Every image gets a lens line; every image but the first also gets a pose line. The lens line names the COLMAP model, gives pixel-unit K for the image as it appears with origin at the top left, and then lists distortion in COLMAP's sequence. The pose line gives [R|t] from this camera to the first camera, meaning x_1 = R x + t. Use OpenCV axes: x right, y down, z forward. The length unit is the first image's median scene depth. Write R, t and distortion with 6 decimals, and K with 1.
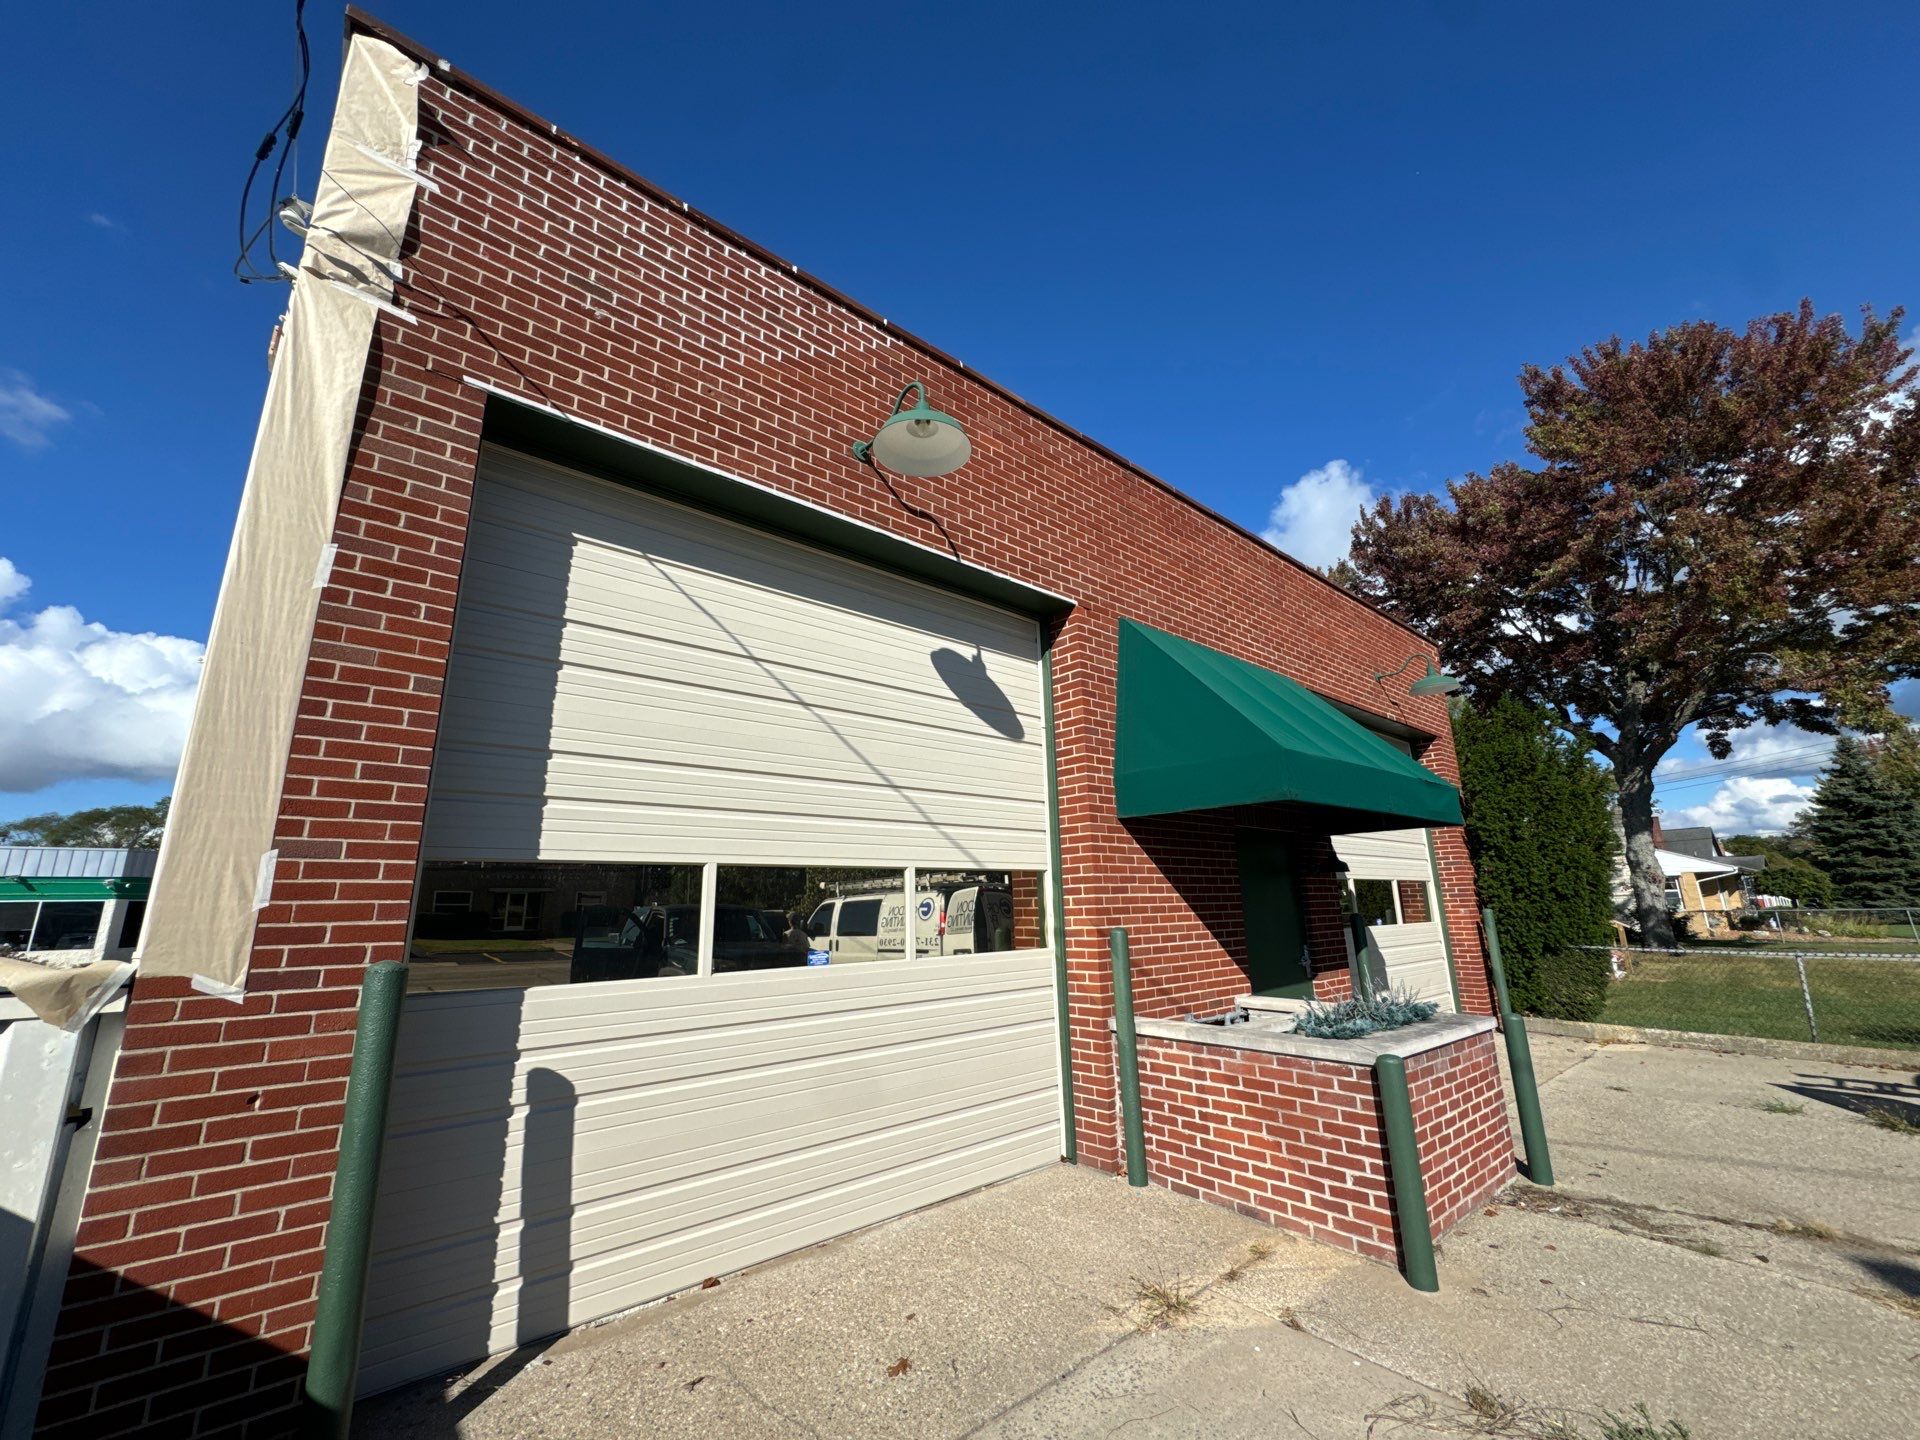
lens RADIAL K [[763.3, 0, 958.9], [0, 763.3, 714.0], [0, 0, 1]] dist [-0.001545, -0.000054]
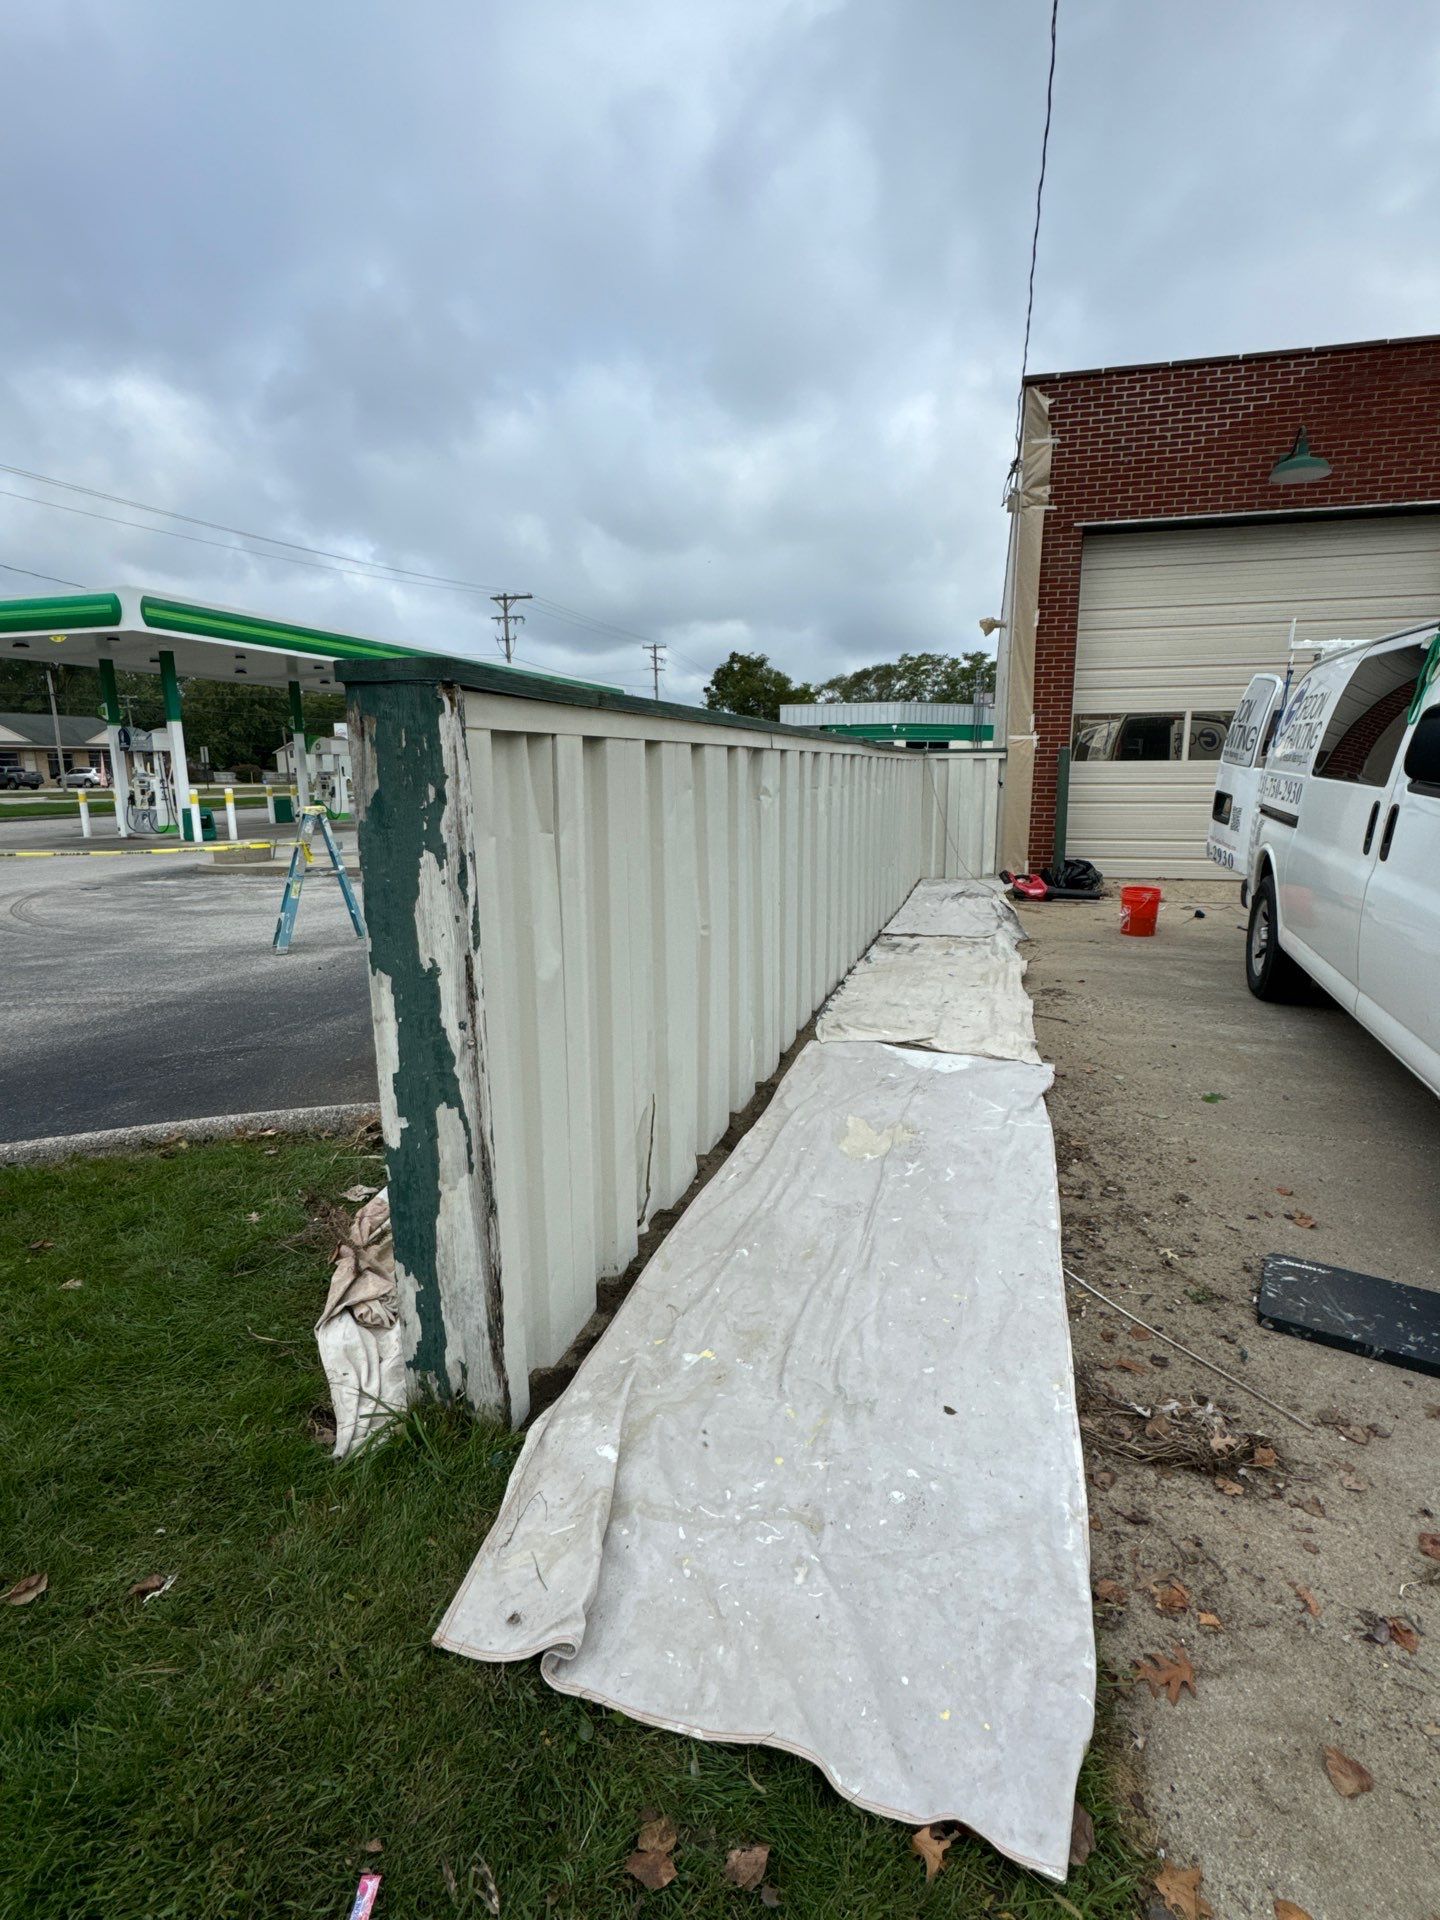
lens RADIAL K [[959.2, 0, 732.6], [0, 959.2, 951.0], [0, 0, 1]] dist [0.015954, -0.001029]
pose [[0.578960, 0.166139, -0.798250, 1.330920], [0.192038, 0.923693, 0.331530, -0.362228], [0.792418, -0.345237, 0.502877, -1.791172]]
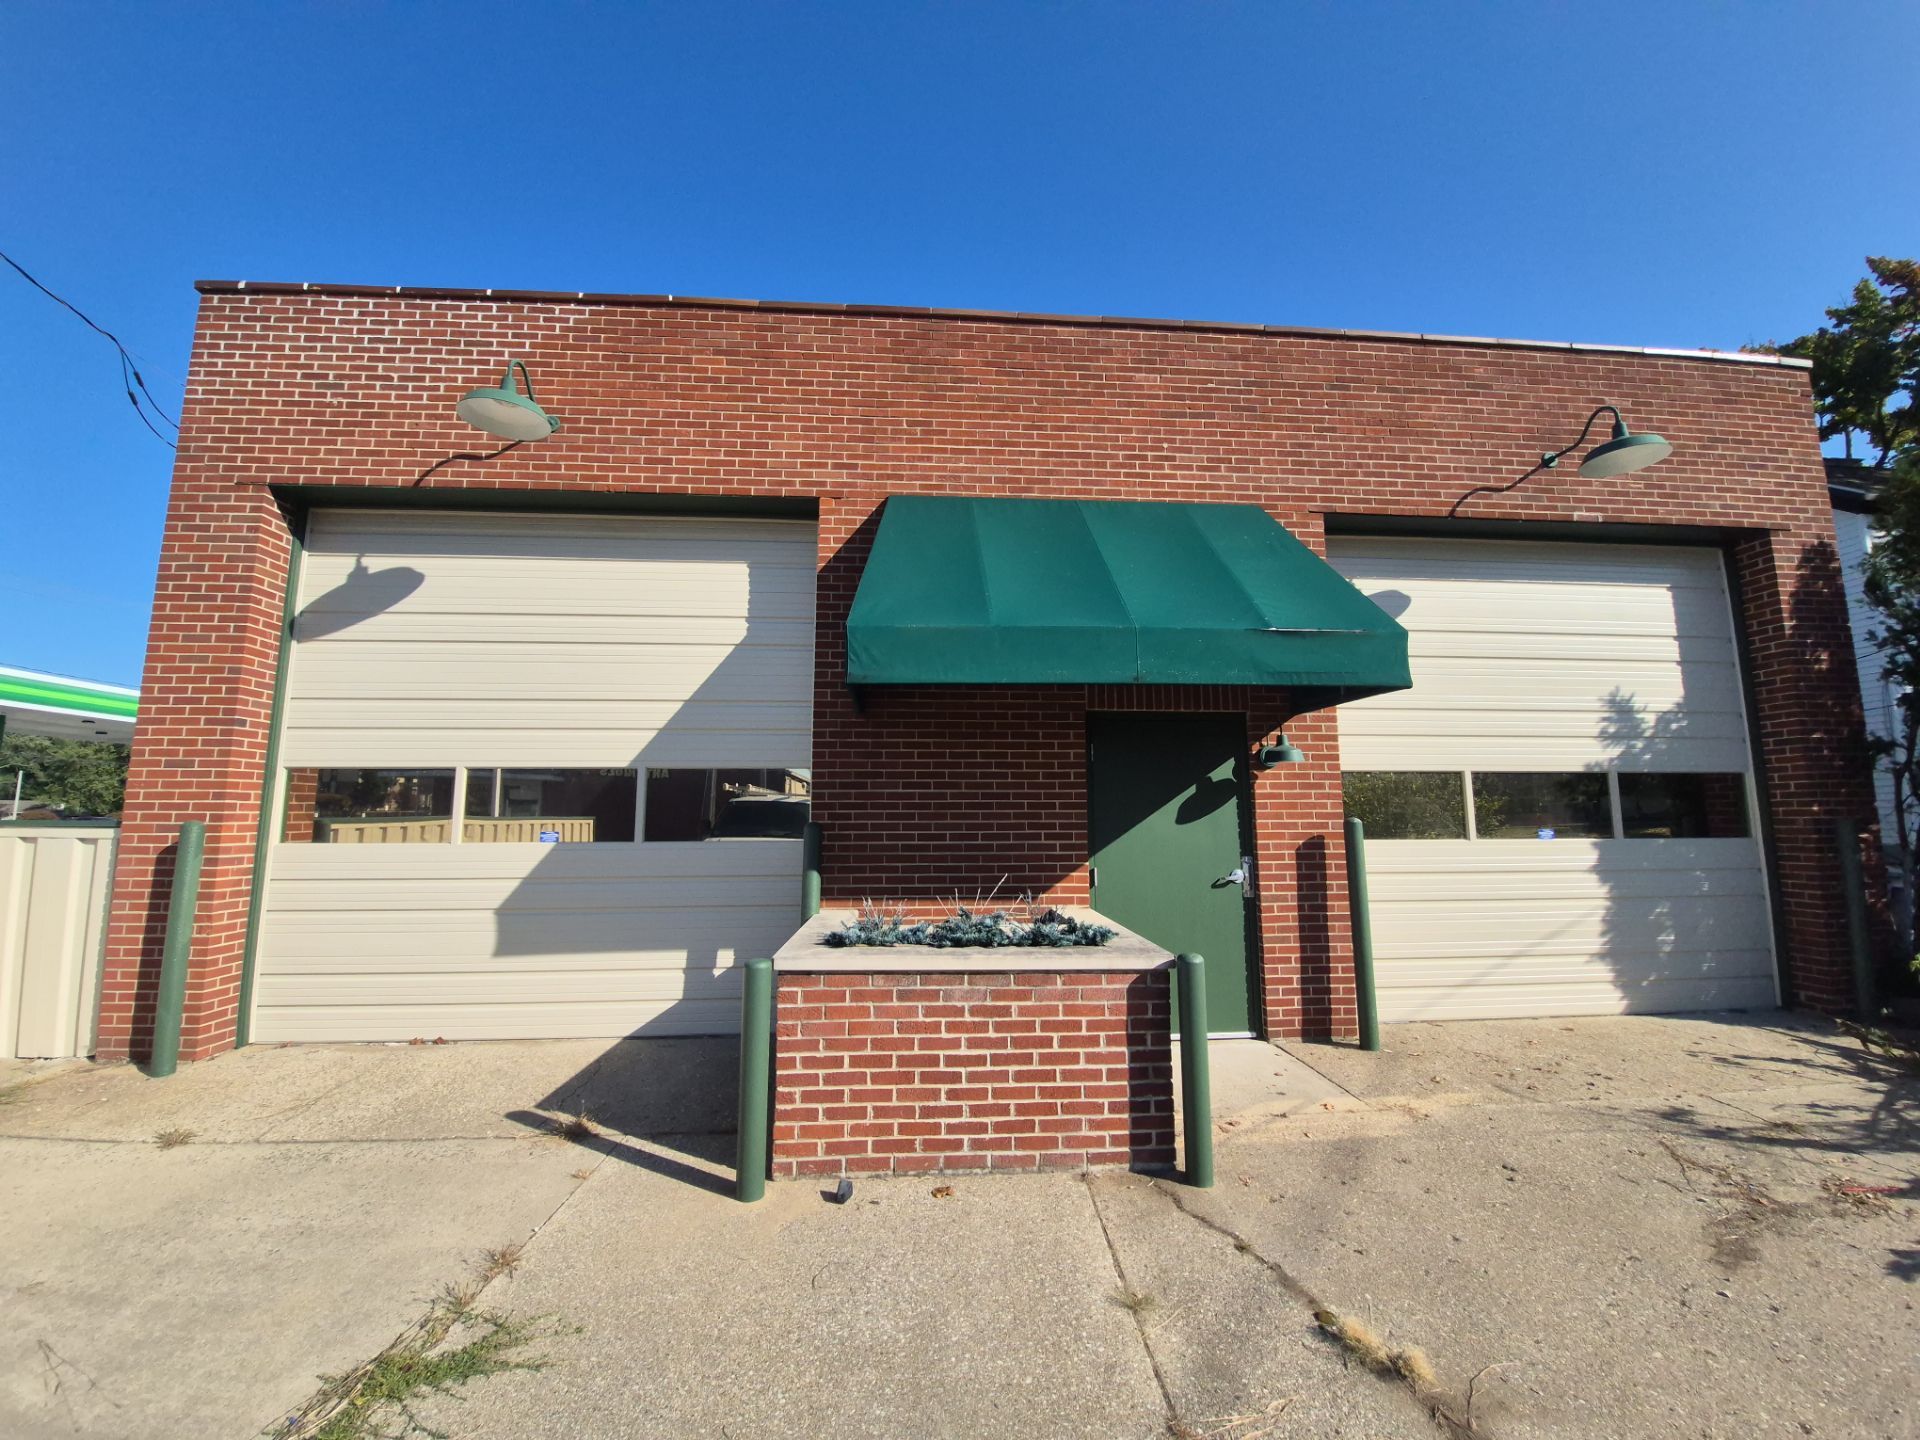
lens RADIAL K [[756.2, 0, 954.8], [0, 756.2, 708.0], [0, 0, 1]] dist [-0.000551, -0.011338]
pose [[0.800704, -0.065197, -0.595502, 1.322497], [0.133955, 0.988375, 0.071905, 0.117706], [0.583891, -0.137345, 0.800130, 0.462047]]
